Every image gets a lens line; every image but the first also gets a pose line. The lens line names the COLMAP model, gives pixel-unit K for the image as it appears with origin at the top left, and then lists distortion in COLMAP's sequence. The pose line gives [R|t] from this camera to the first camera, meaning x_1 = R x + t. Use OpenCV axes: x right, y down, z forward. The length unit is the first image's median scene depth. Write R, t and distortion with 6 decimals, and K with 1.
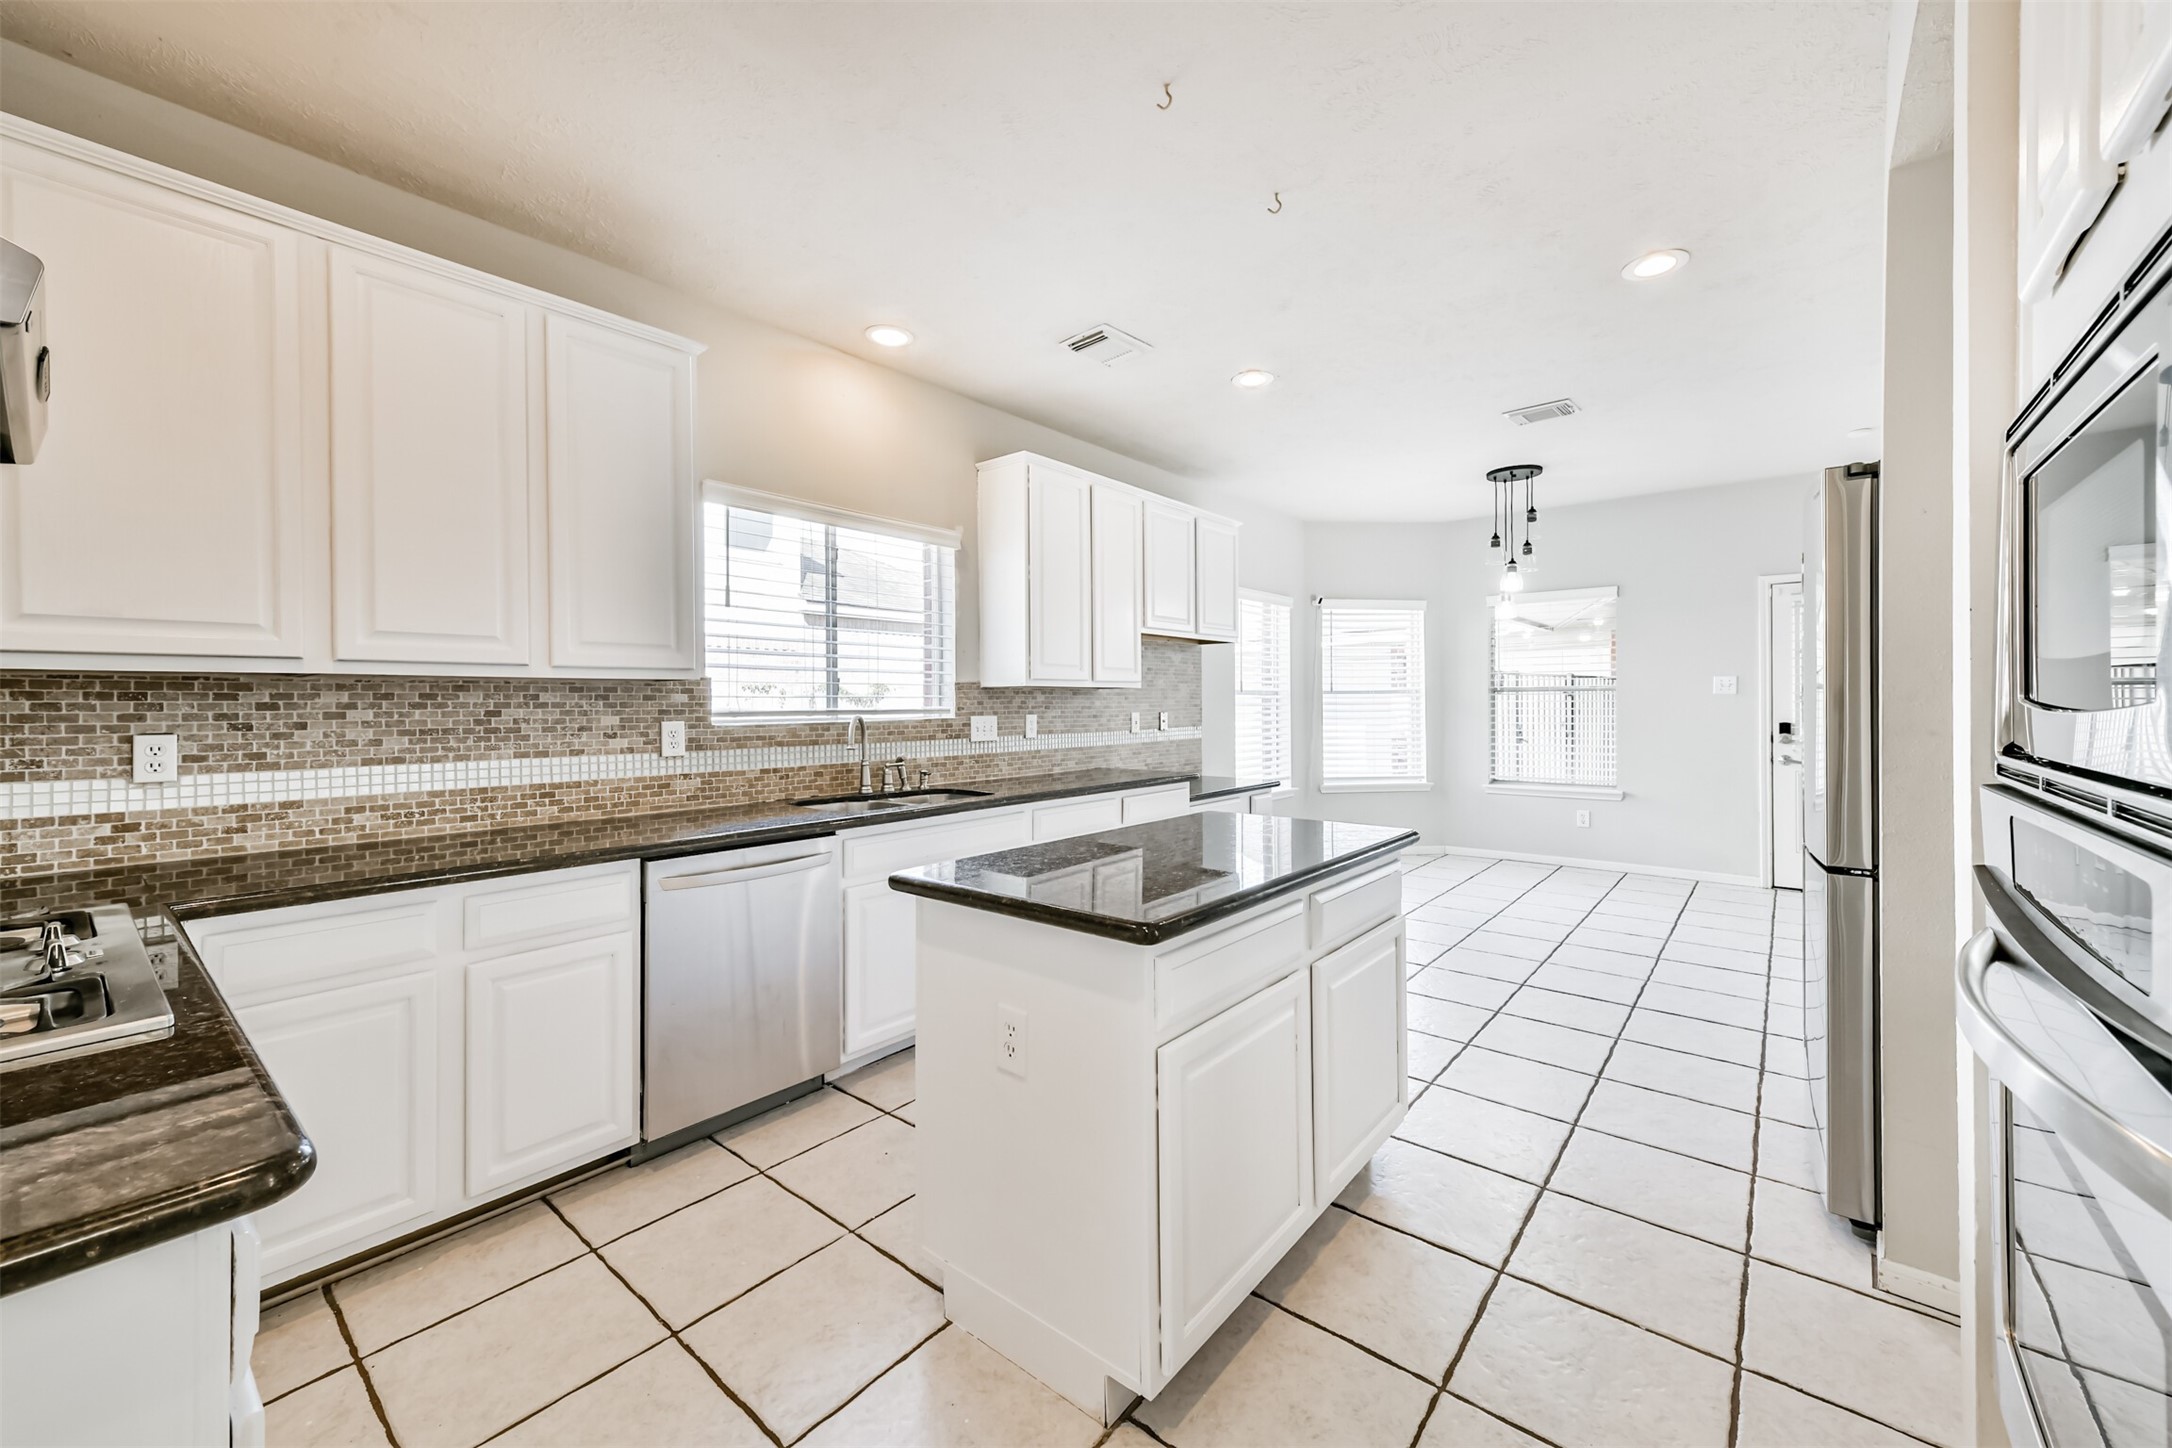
lens RADIAL K [[848.3, 0, 1080.2], [0, 848.3, 728.0], [0, 0, 1]] dist [0.000977, 0.000364]
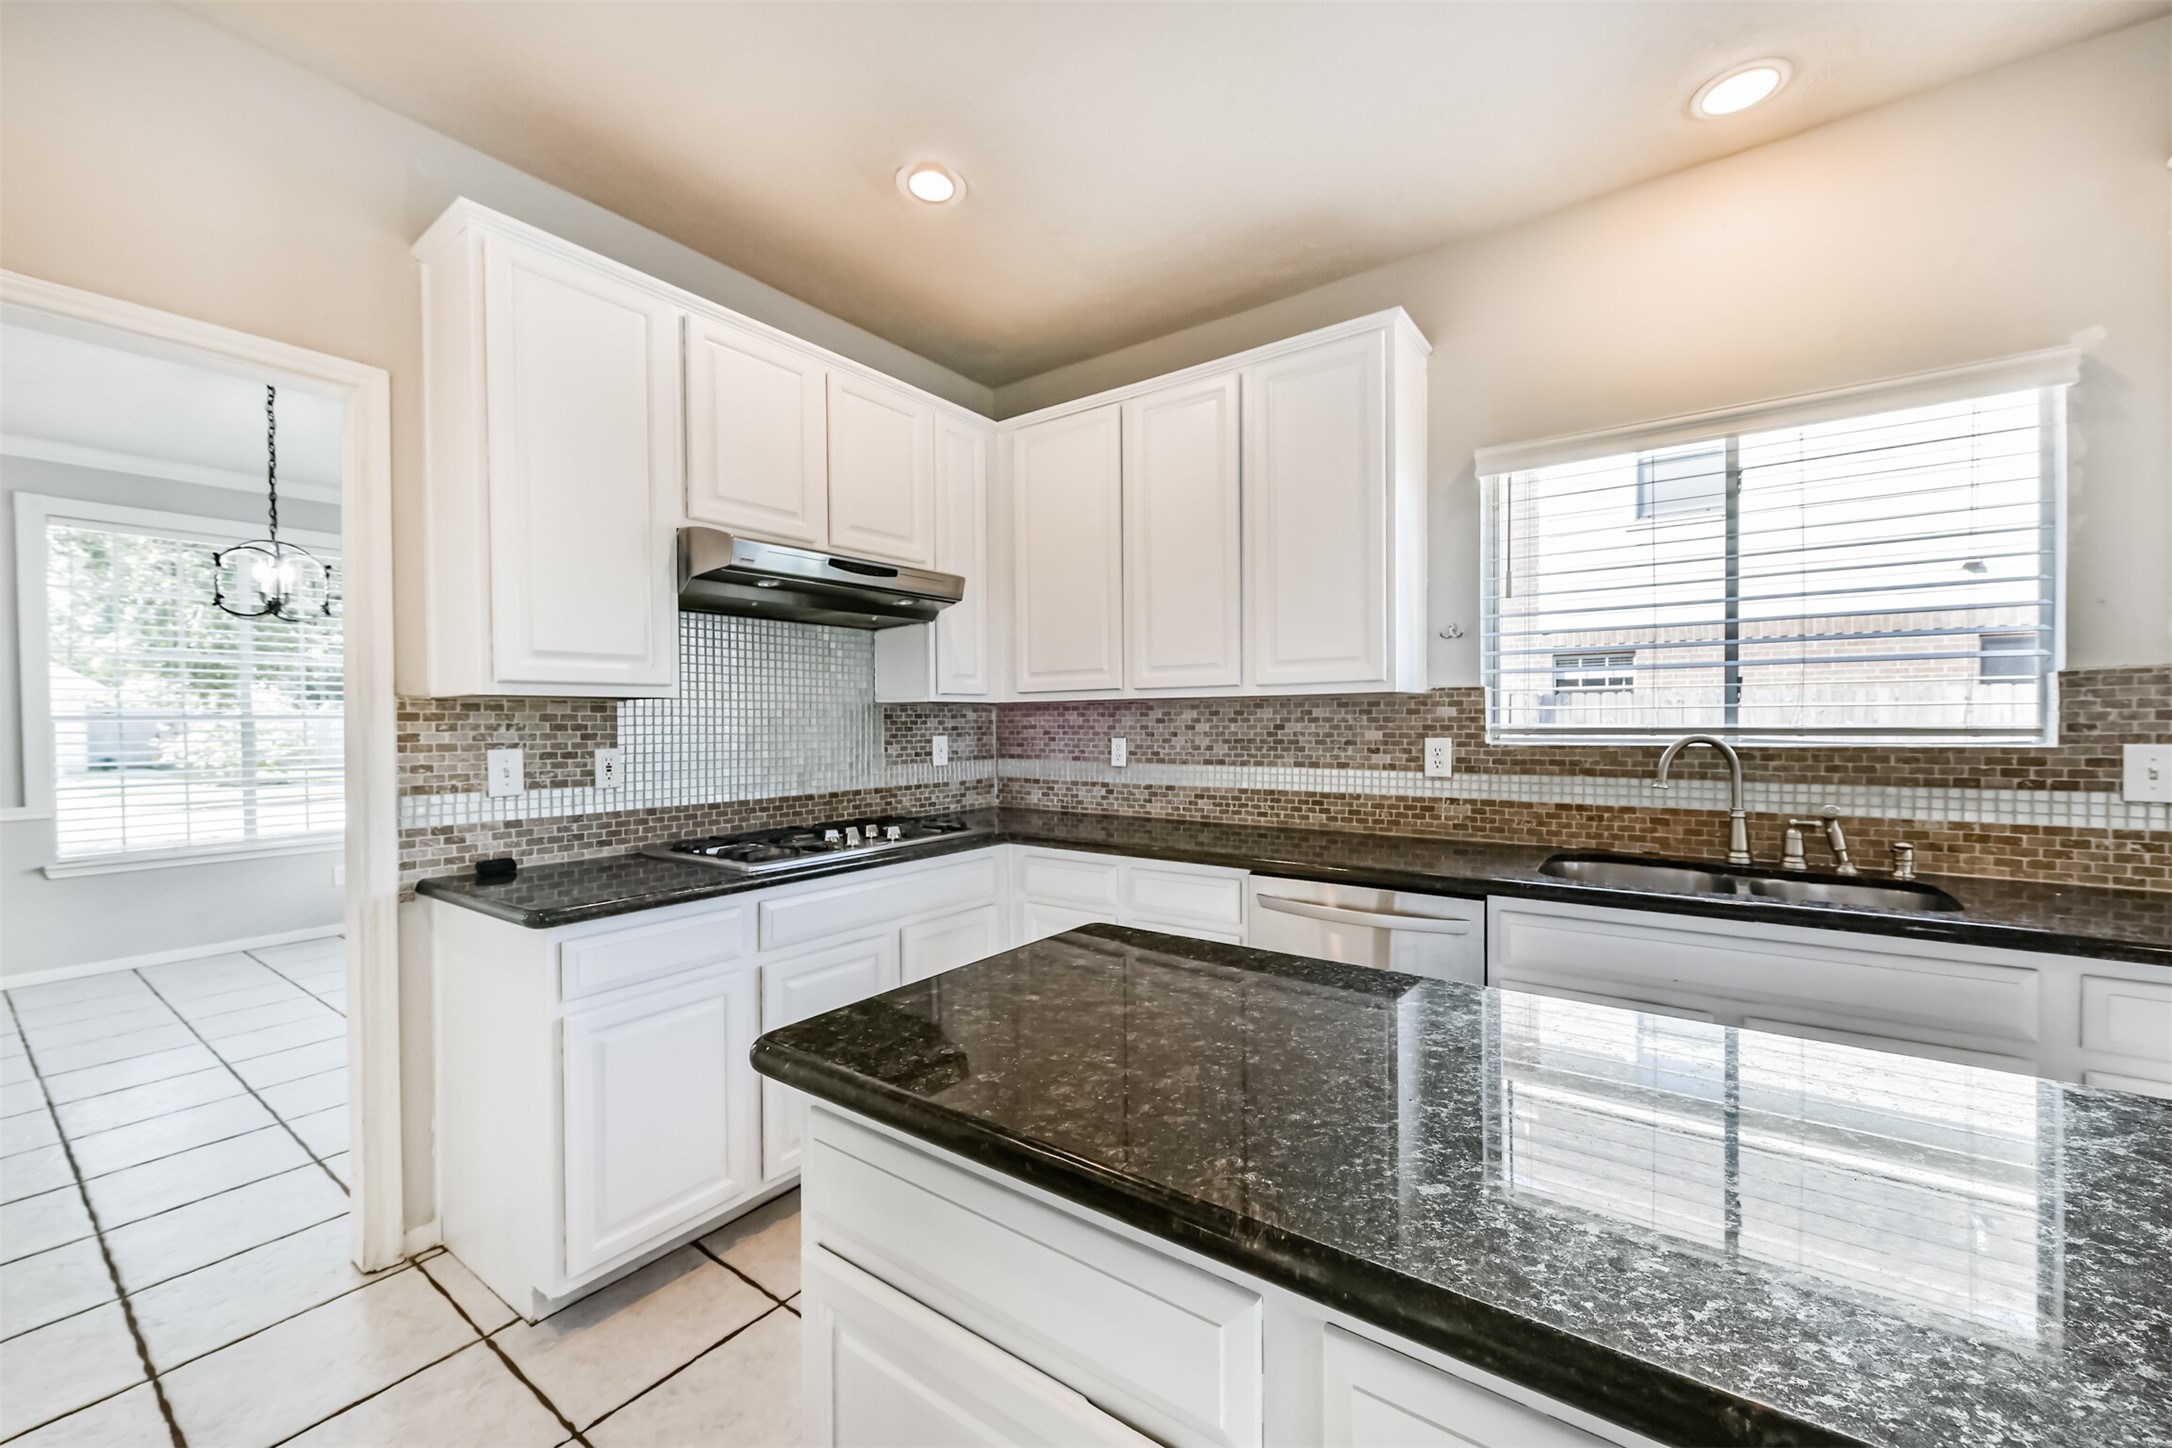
lens RADIAL K [[848.3, 0, 1080.2], [0, 848.3, 728.0], [0, 0, 1]] dist [0.000977, 0.000364]
pose [[0.059133, 0.013588, -0.998158, 0.423840], [-0.023100, 0.999658, 0.012240, -0.022136], [0.997983, 0.022333, 0.059427, 0.620693]]
